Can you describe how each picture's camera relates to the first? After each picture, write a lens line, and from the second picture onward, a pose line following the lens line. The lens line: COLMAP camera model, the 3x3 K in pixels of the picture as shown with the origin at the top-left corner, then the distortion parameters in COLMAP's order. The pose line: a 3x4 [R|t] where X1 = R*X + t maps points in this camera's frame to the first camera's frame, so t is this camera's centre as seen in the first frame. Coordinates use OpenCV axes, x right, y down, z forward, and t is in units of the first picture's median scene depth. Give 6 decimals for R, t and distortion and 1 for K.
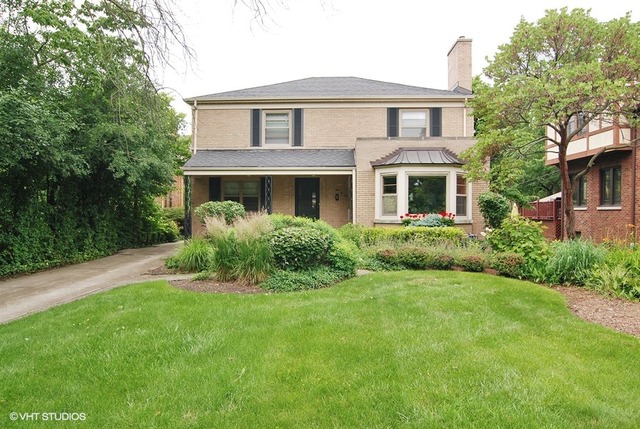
lens RADIAL K [[351.9, 0, 318.8], [0, 351.9, 226.1], [0, 0, 1]] dist [-0.014423, 0.000314]
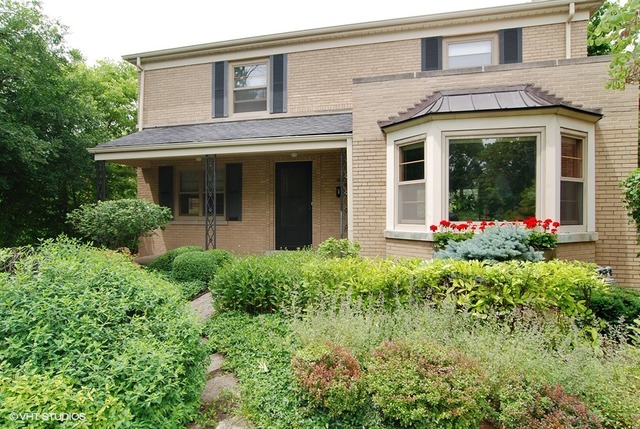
lens RADIAL K [[351.9, 0, 318.8], [0, 351.9, 226.1], [0, 0, 1]] dist [-0.014423, 0.000314]
pose [[0.984165, 0.001395, -0.177251, 0.153225], [-0.002294, 0.999986, -0.004868, -0.023305], [0.177242, 0.005198, 0.984154, 0.465600]]
